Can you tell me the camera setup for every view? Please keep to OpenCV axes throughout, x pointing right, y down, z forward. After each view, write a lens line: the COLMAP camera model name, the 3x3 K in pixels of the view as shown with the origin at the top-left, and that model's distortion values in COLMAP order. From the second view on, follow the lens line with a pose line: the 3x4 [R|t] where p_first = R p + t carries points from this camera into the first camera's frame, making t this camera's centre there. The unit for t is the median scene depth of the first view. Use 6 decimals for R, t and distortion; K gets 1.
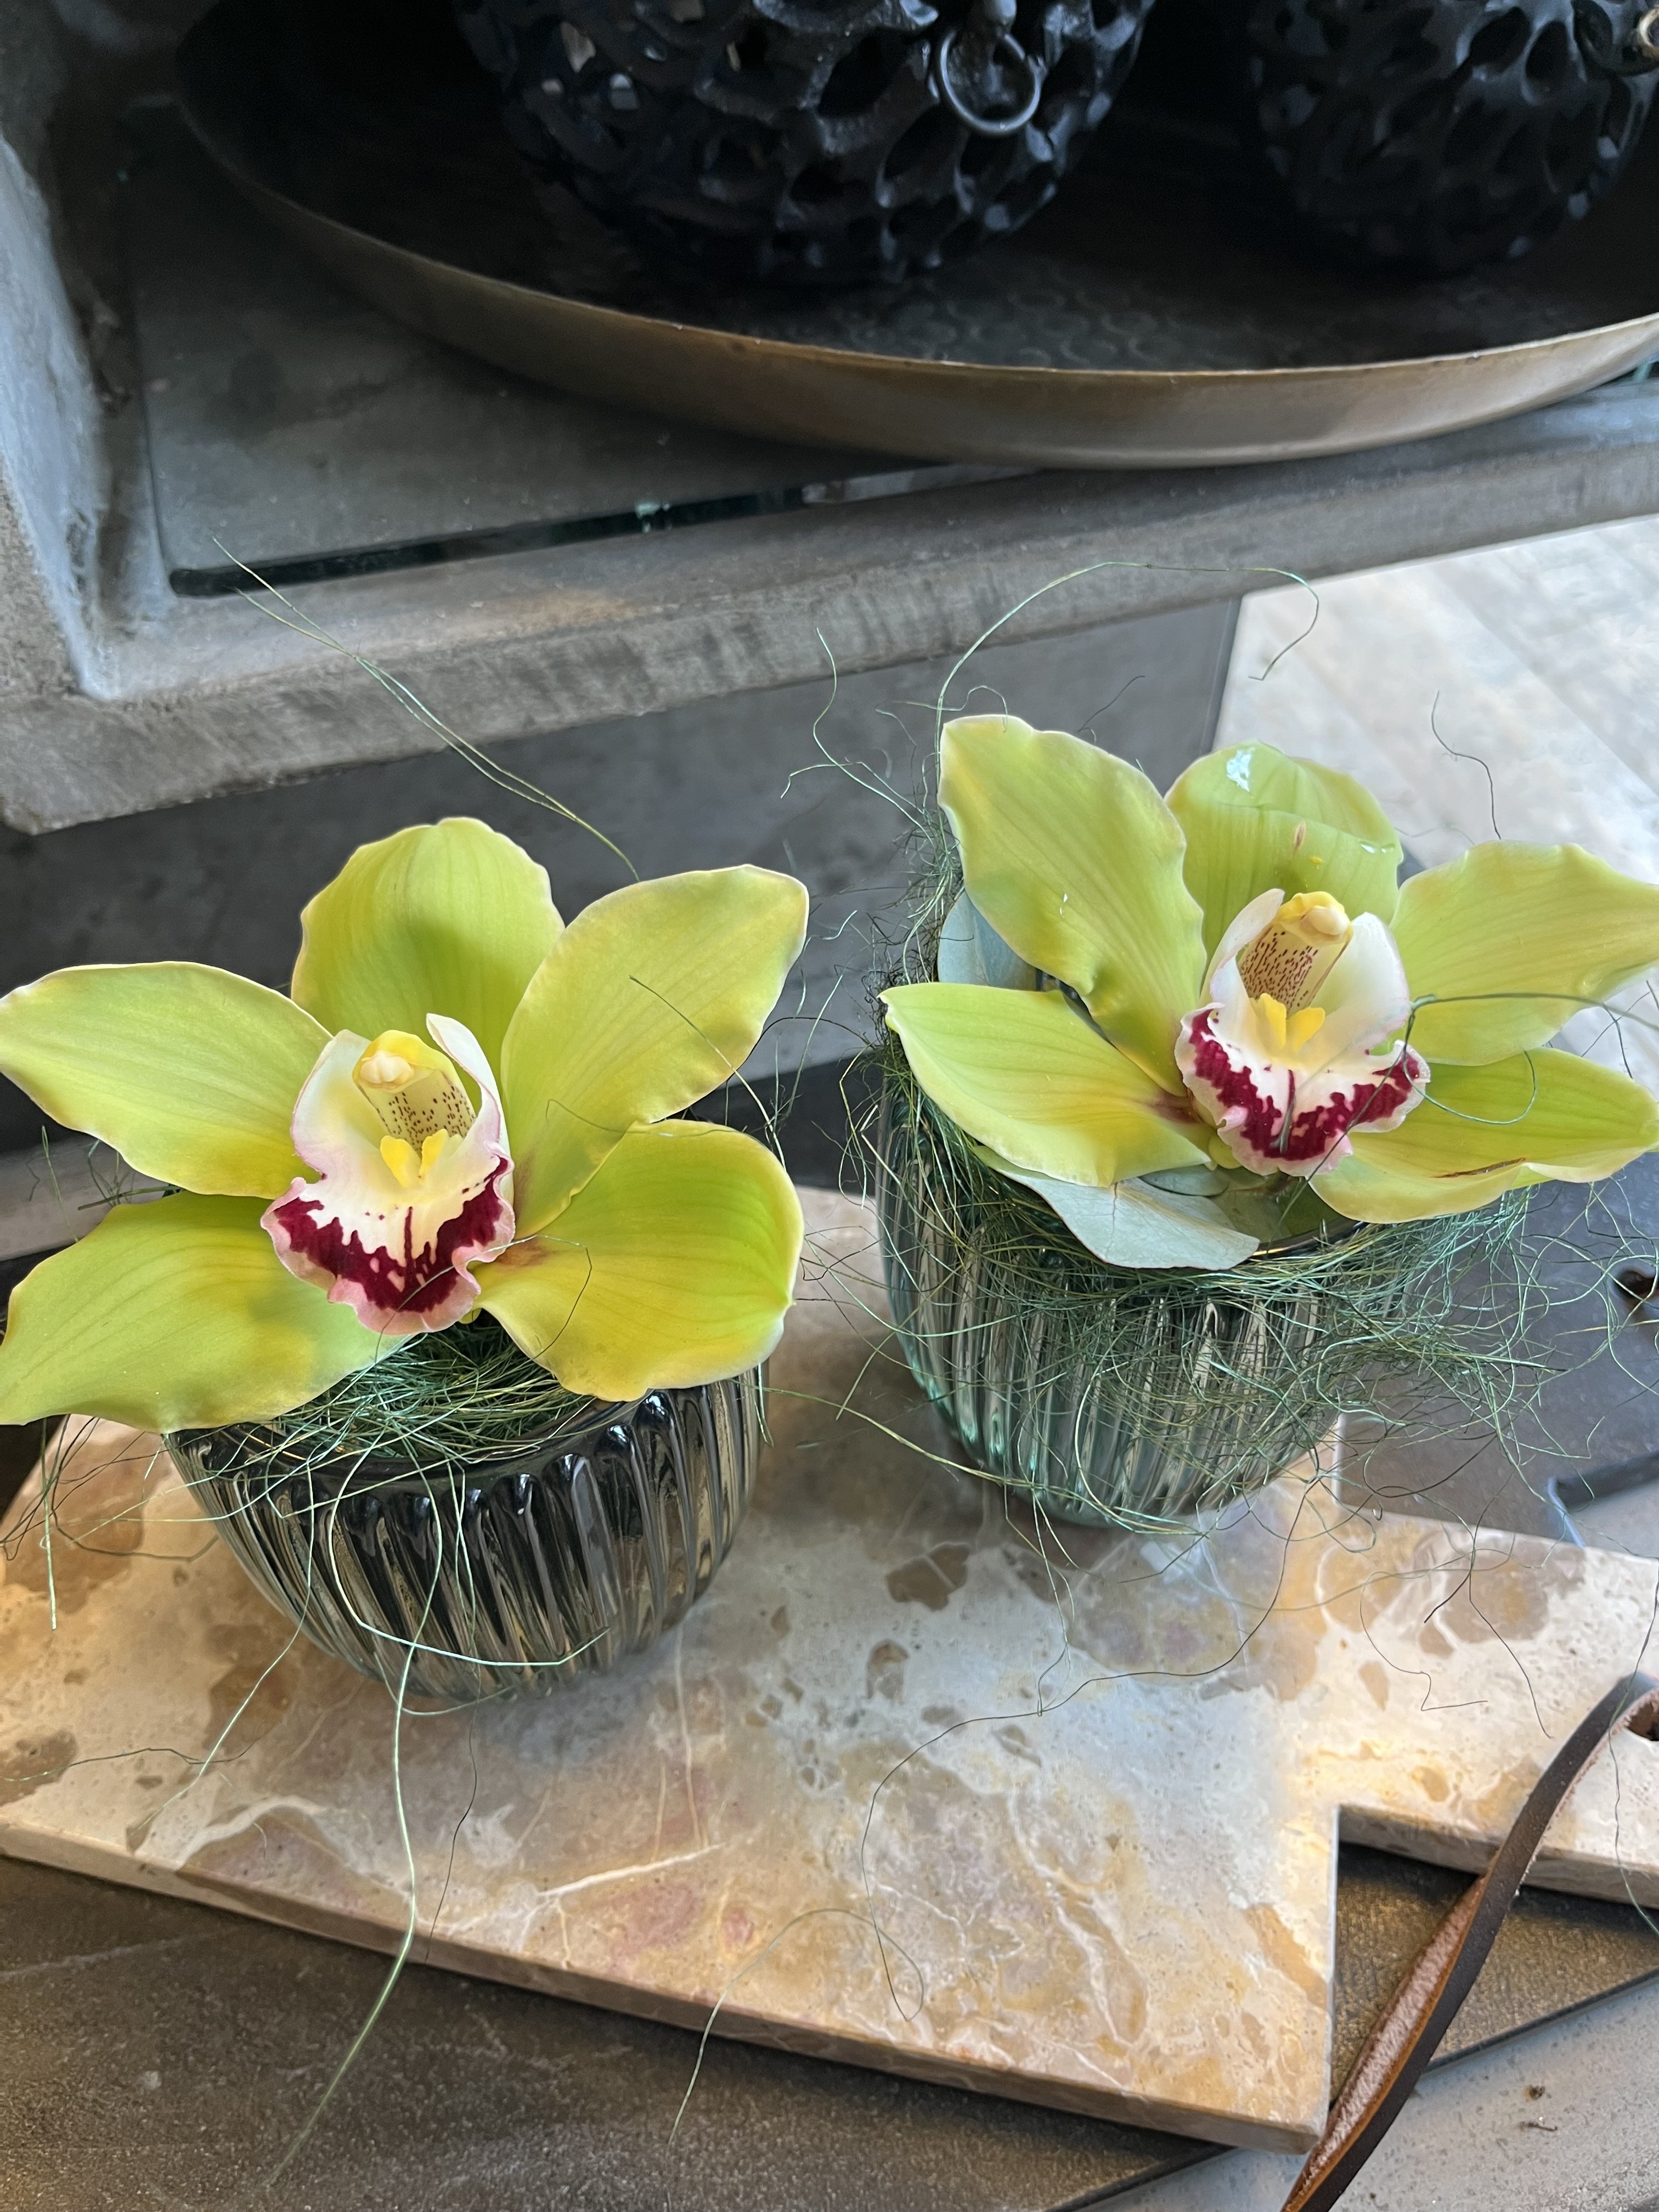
lens RADIAL K [[1730.1, 0, 829.5], [0, 1730.1, 1106.0], [0, 0, 1]] dist [-0.005248, -0.005123]
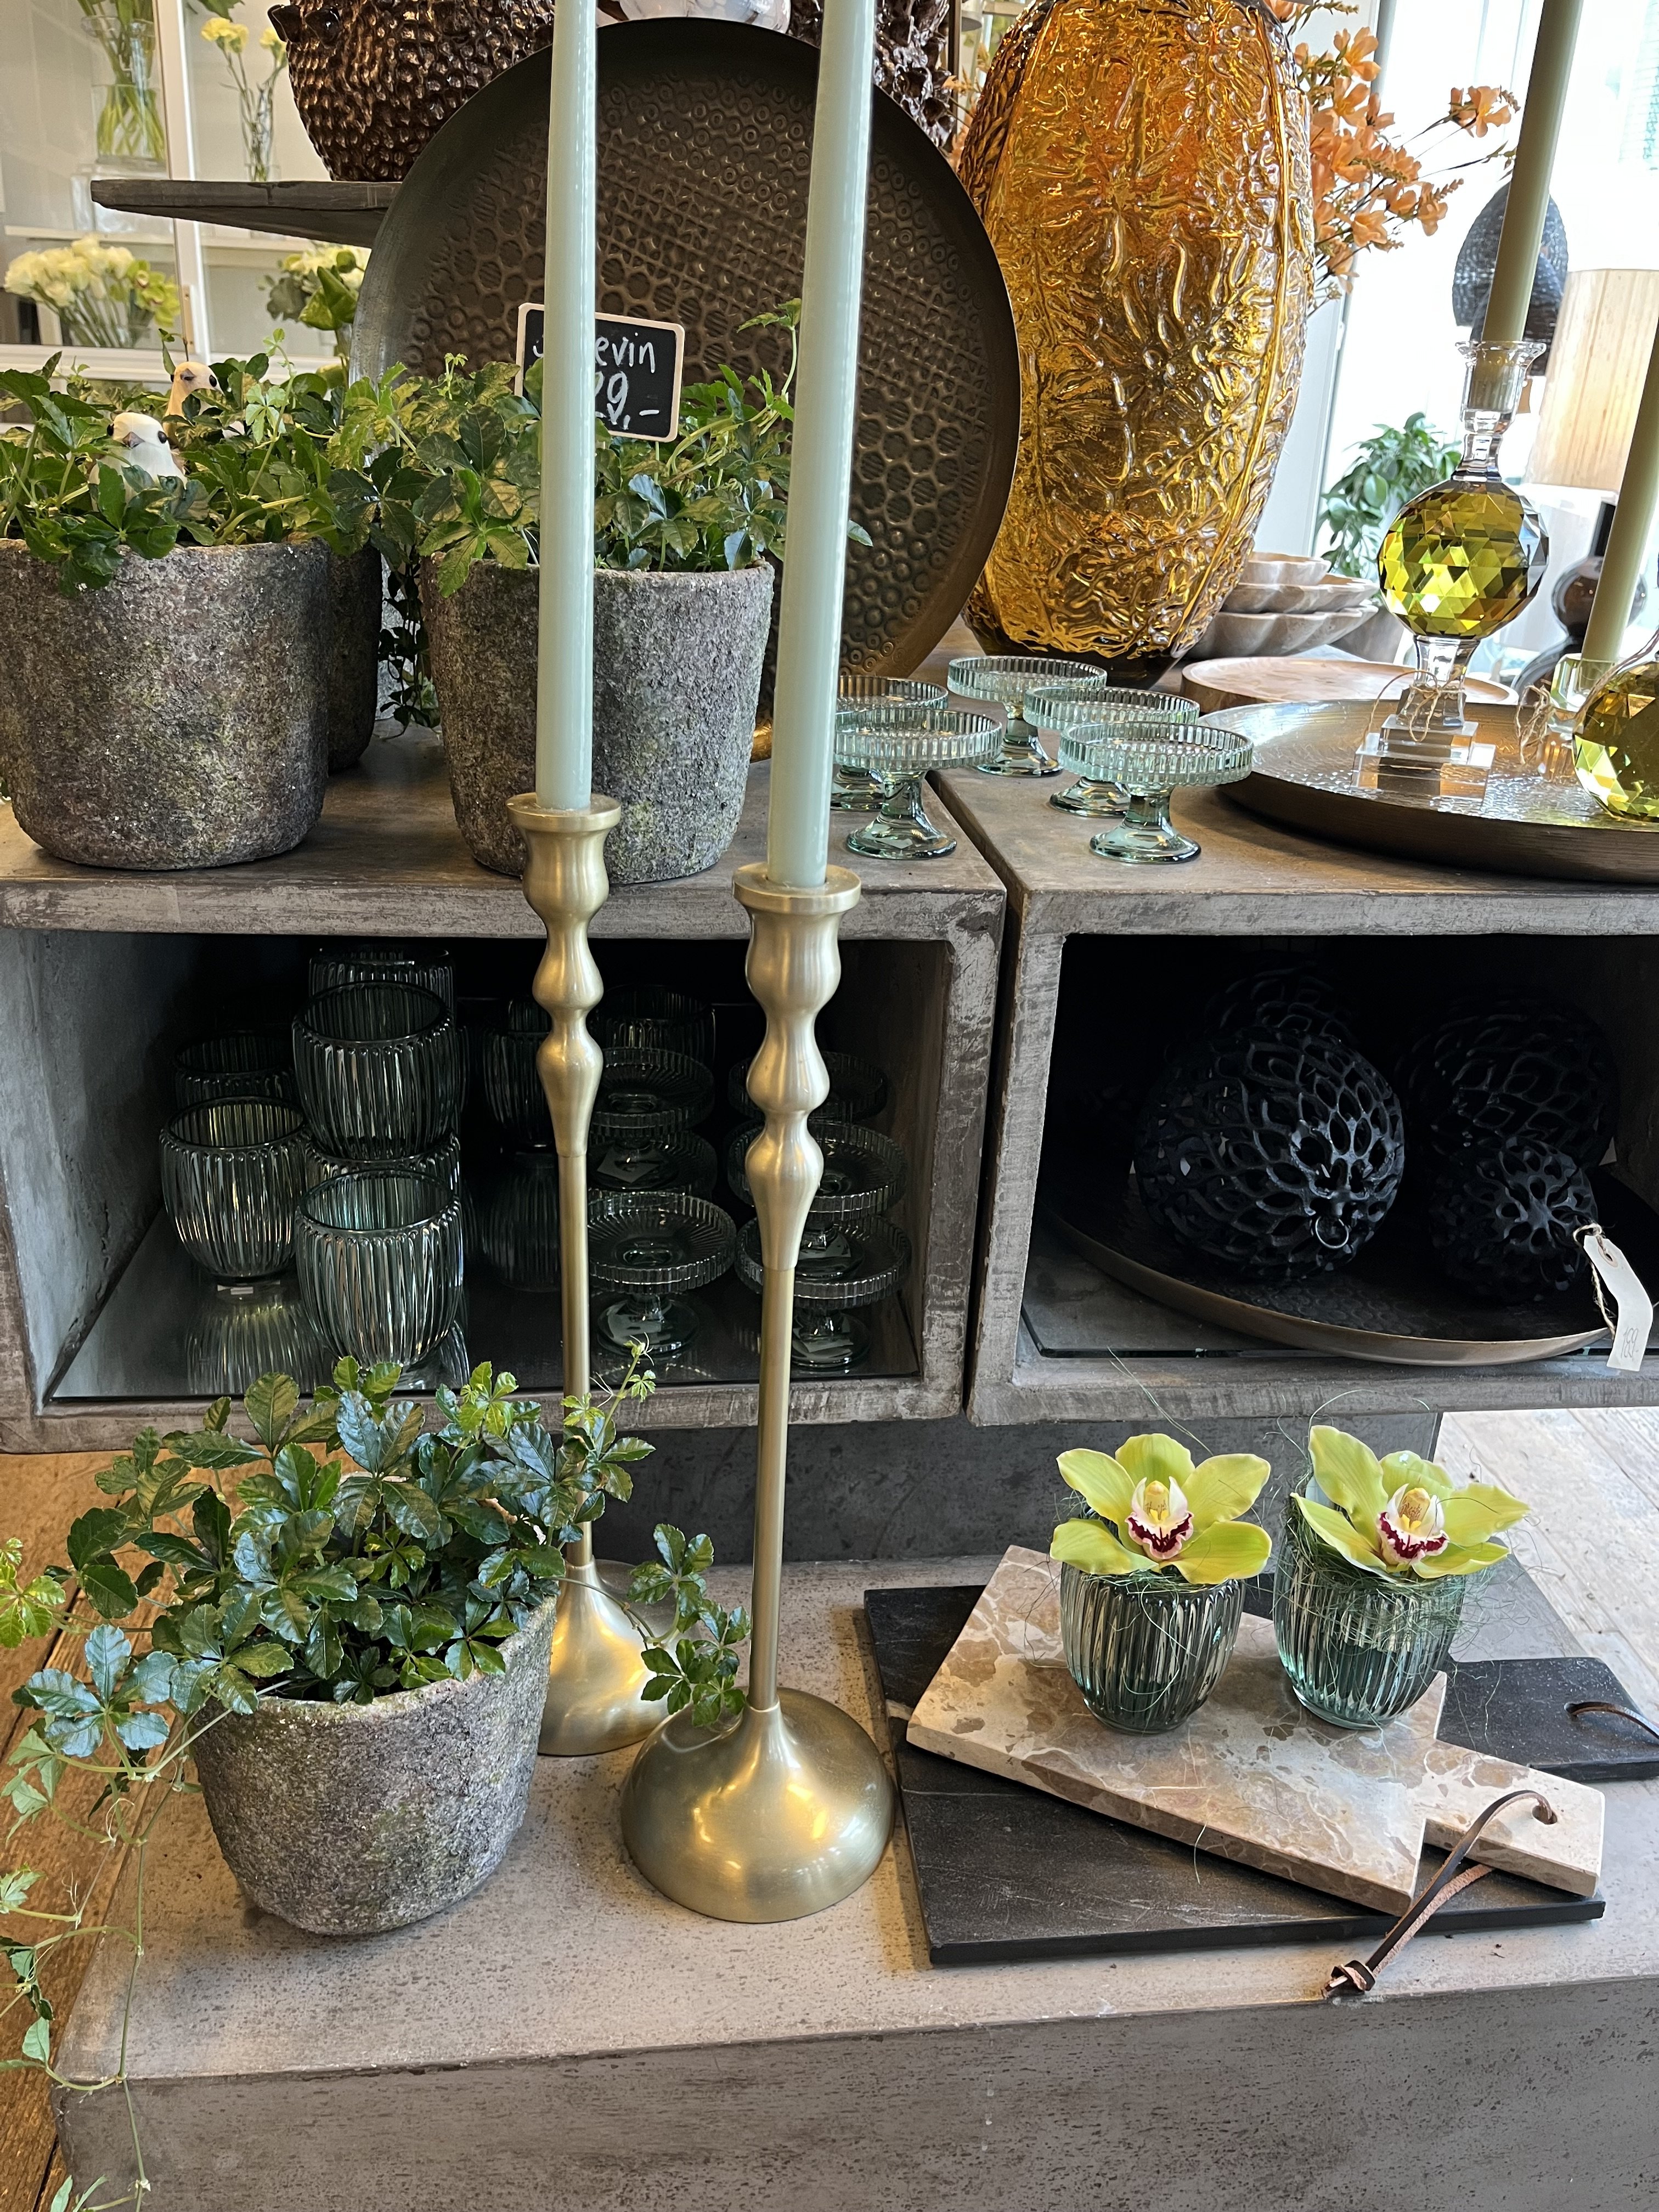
lens RADIAL K [[1709.3, 0, 829.5], [0, 1709.3, 1106.0], [0, 0, 1]] dist [0.002461, 0.011943]
pose [[0.977770, 0.117511, -0.173659, -0.318839], [-0.181509, 0.888996, -0.420406, 0.732030], [0.104980, 0.442581, 0.890562, -2.164406]]
